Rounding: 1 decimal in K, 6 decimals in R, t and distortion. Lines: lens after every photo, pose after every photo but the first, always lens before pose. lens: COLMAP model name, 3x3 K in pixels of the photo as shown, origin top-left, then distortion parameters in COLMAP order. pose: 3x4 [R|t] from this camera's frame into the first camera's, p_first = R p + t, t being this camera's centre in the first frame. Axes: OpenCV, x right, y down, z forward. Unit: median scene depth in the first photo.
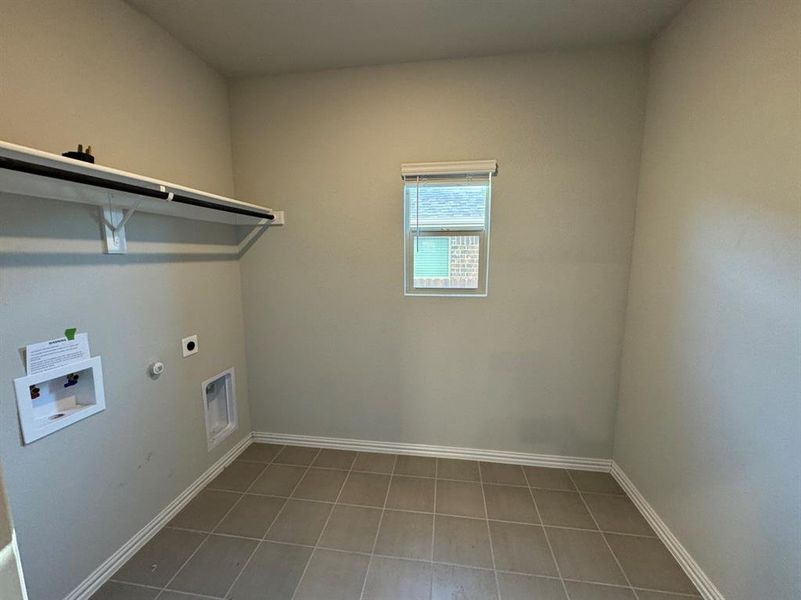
lens RADIAL K [[320.1, 0, 400.8], [0, 320.1, 298.4], [0, 0, 1]] dist [-0.003075, -0.000035]
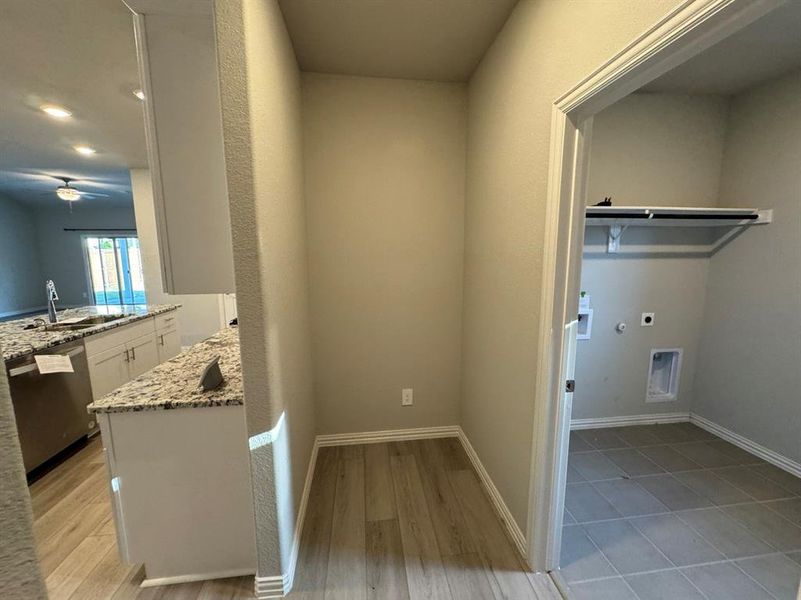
lens RADIAL K [[320.1, 0, 400.8], [0, 320.1, 298.4], [0, 0, 1]] dist [-0.003075, -0.000035]
pose [[0.259657, 0.138550, -0.955710, 0.369712], [-0.127622, 0.985898, 0.108252, 0.045623], [0.957231, 0.093861, 0.273677, -0.404965]]
